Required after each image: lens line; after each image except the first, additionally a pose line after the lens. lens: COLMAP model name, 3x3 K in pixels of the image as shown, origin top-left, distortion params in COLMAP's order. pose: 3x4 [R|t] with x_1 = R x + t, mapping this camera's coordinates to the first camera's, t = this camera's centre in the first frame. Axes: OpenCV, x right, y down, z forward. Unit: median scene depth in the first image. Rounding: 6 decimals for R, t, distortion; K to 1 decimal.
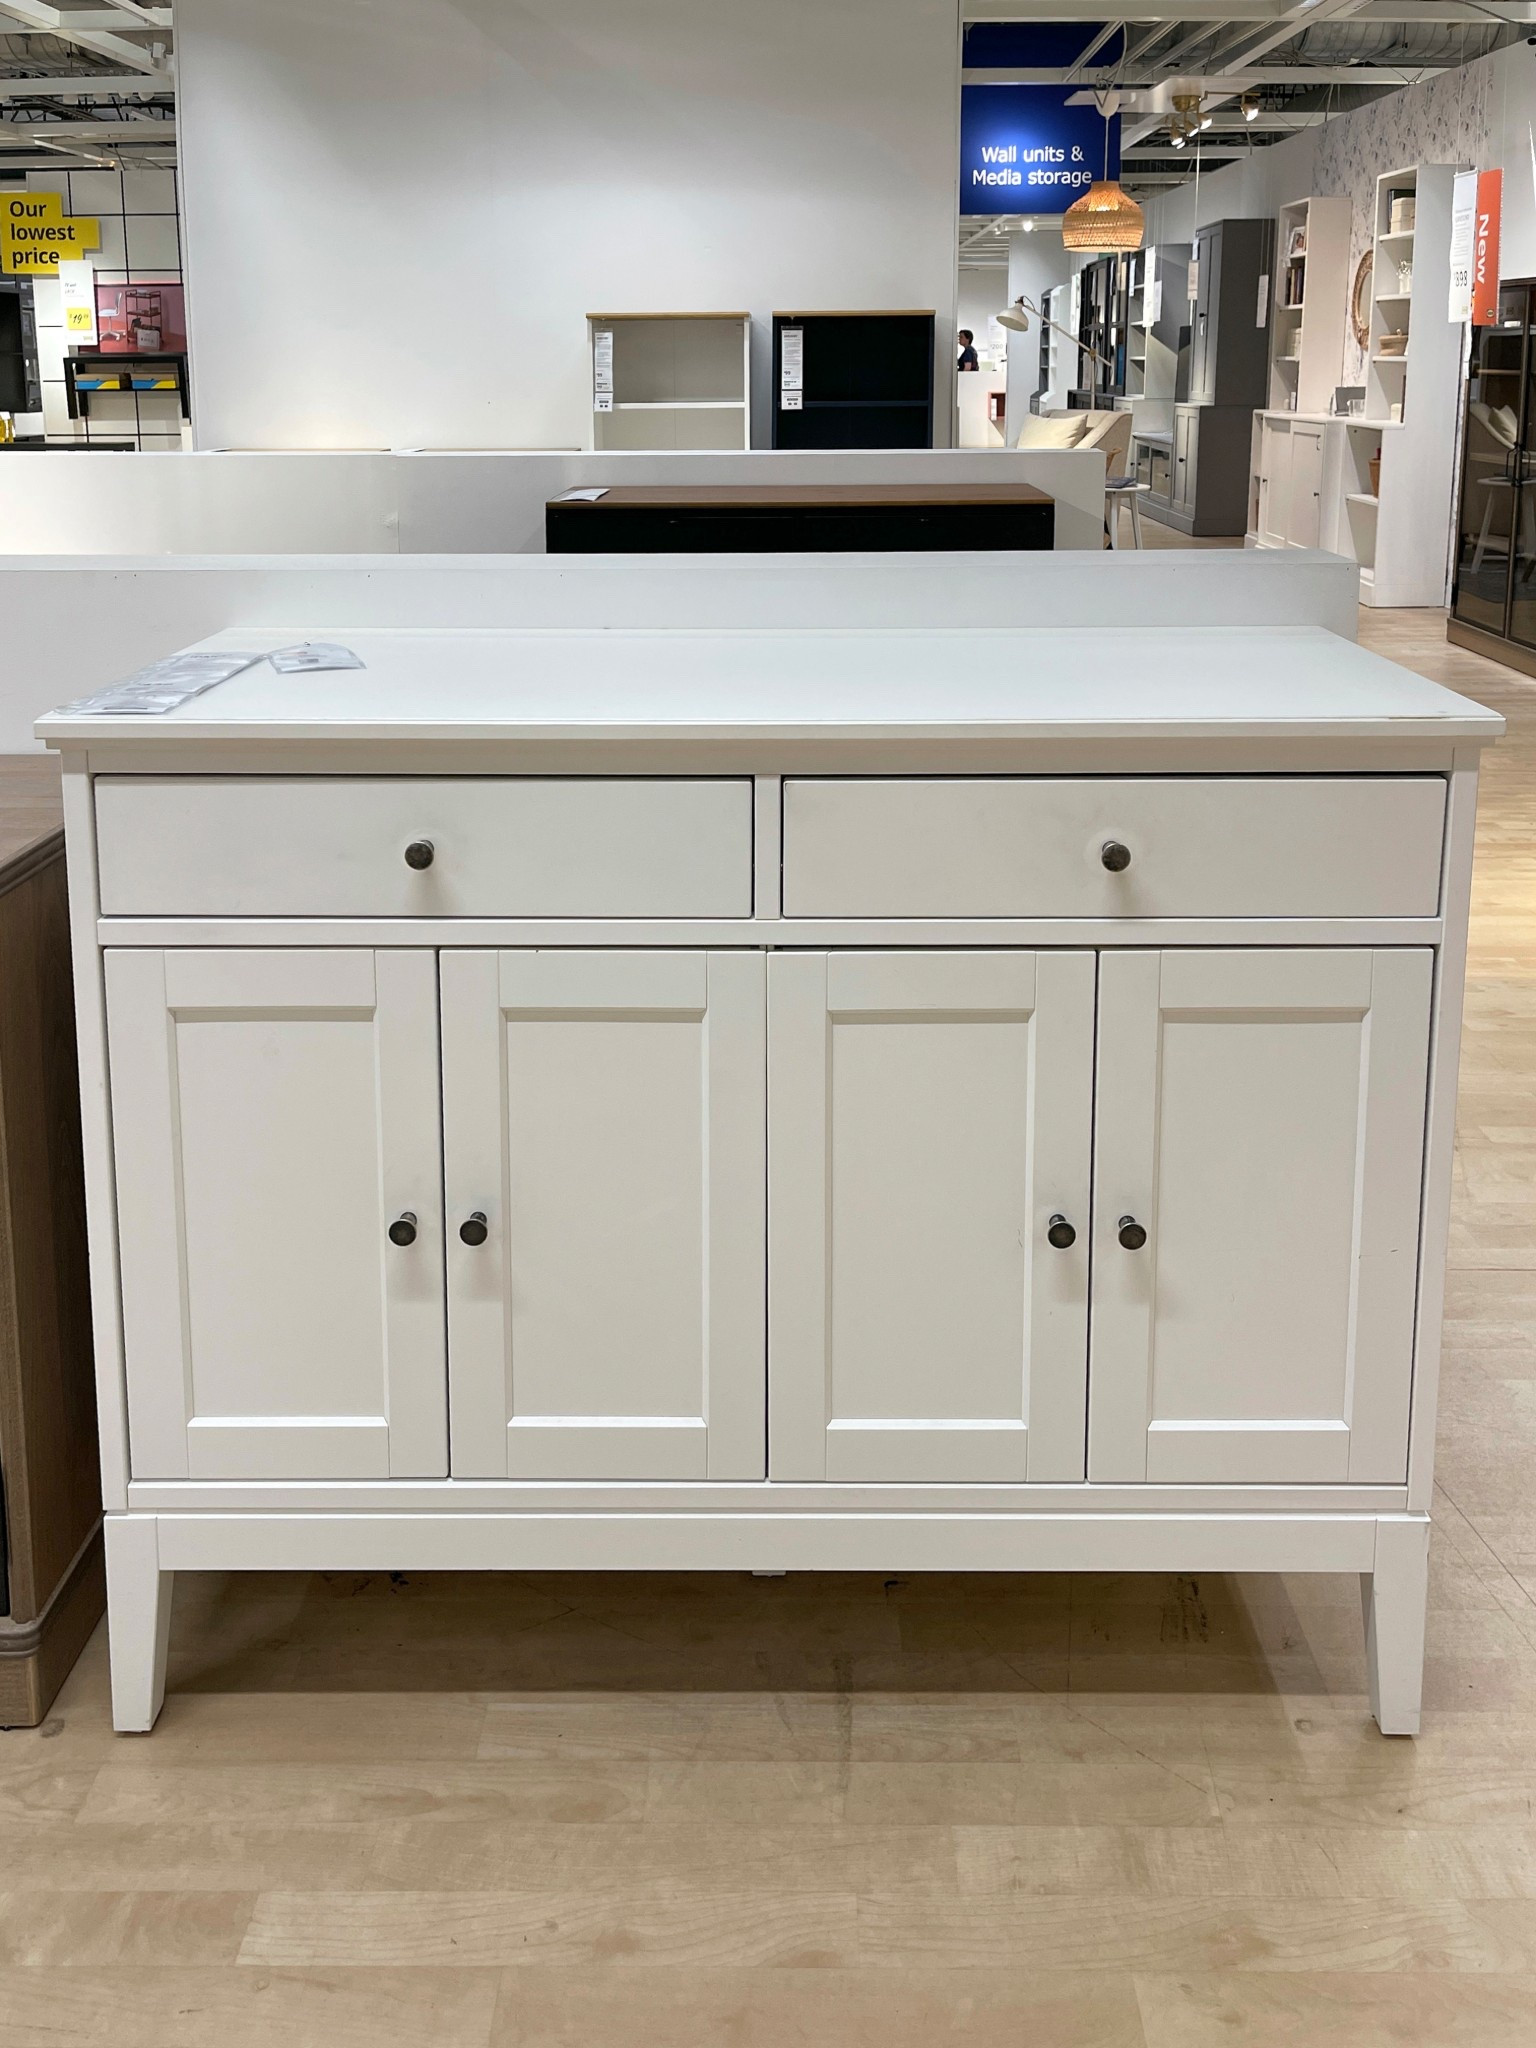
lens RADIAL K [[2889.5, 0, 771.3], [0, 2889.5, 1023.5], [0, 0, 1]] dist [-0.032288, -0.095770]
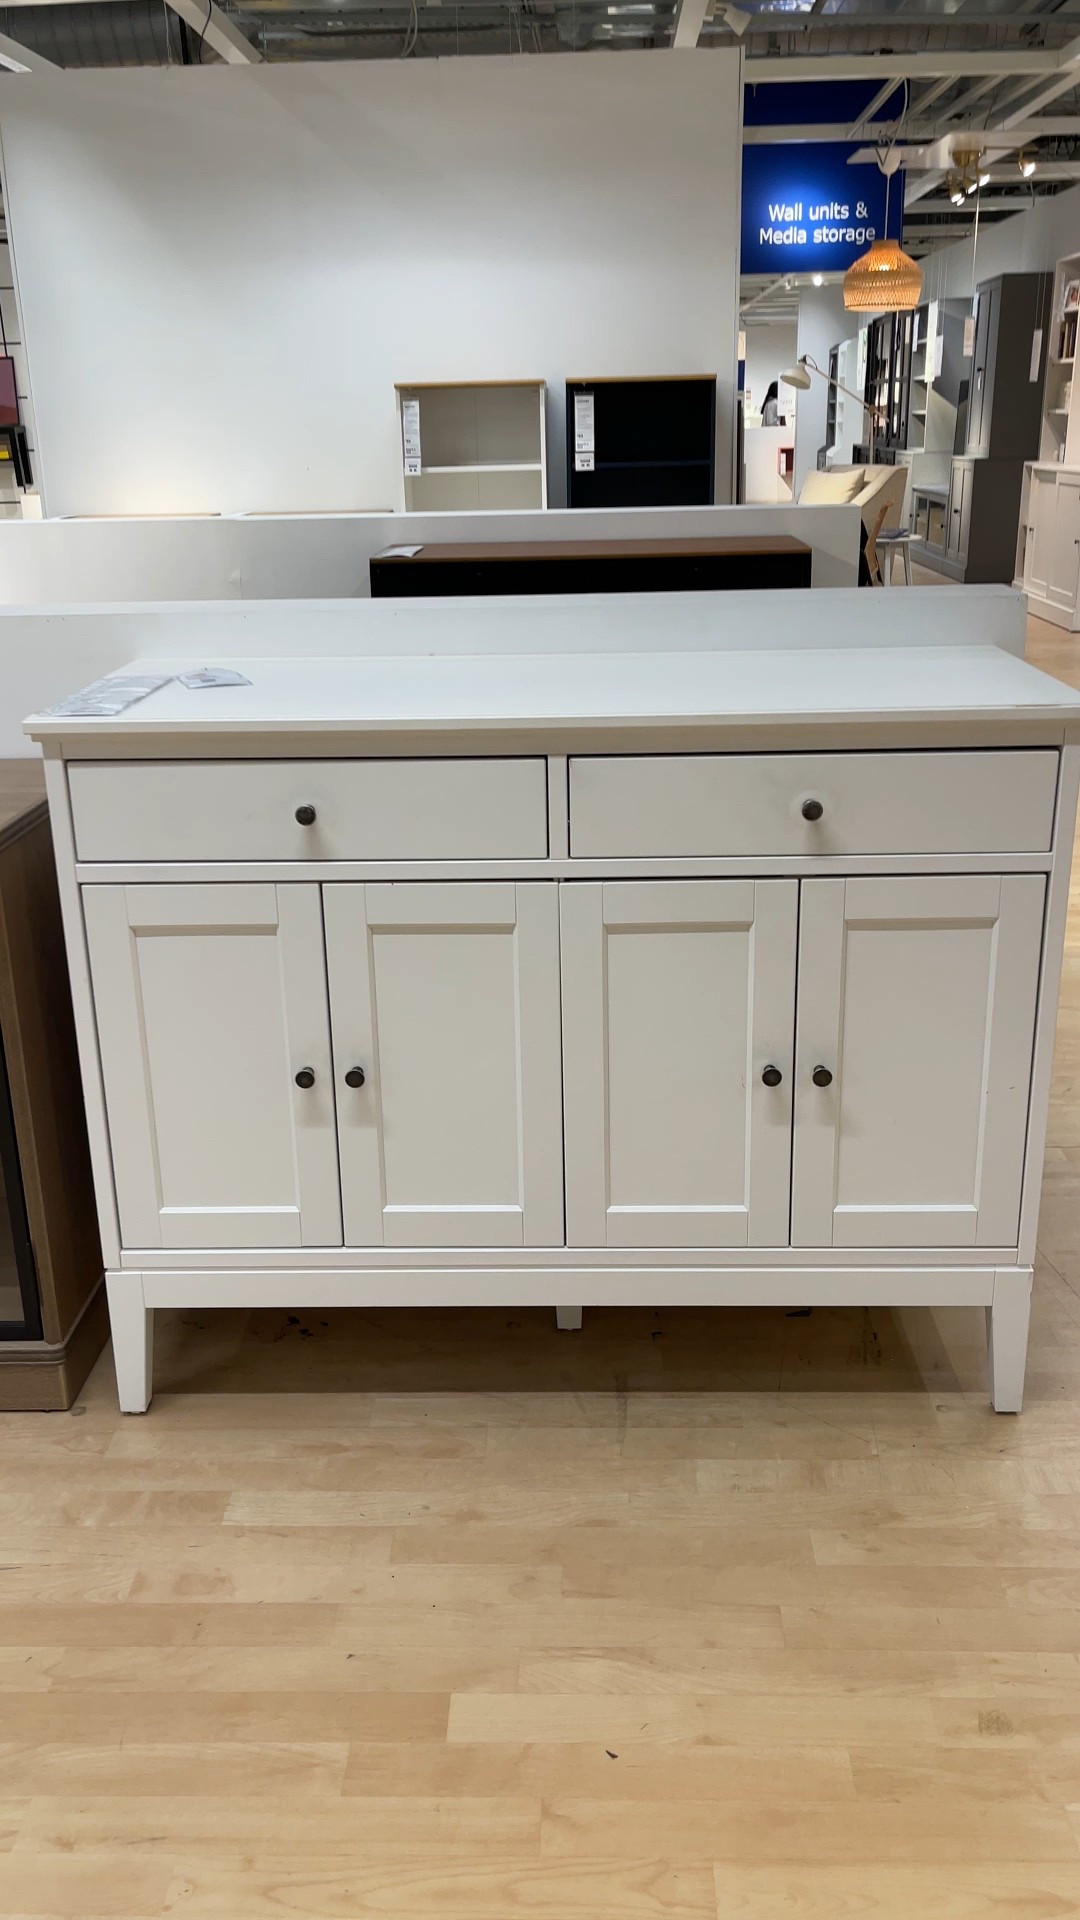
lens RADIAL K [[1595.3, 0, 575.1], [0, 1595.3, 963.9], [0, 0, 1]] dist [0.001495, -0.072921]
pose [[0.999681, -0.020539, 0.014718, -0.005800], [0.019325, 0.996737, 0.078373, -0.045806], [-0.016280, -0.078063, 0.996815, 0.237507]]
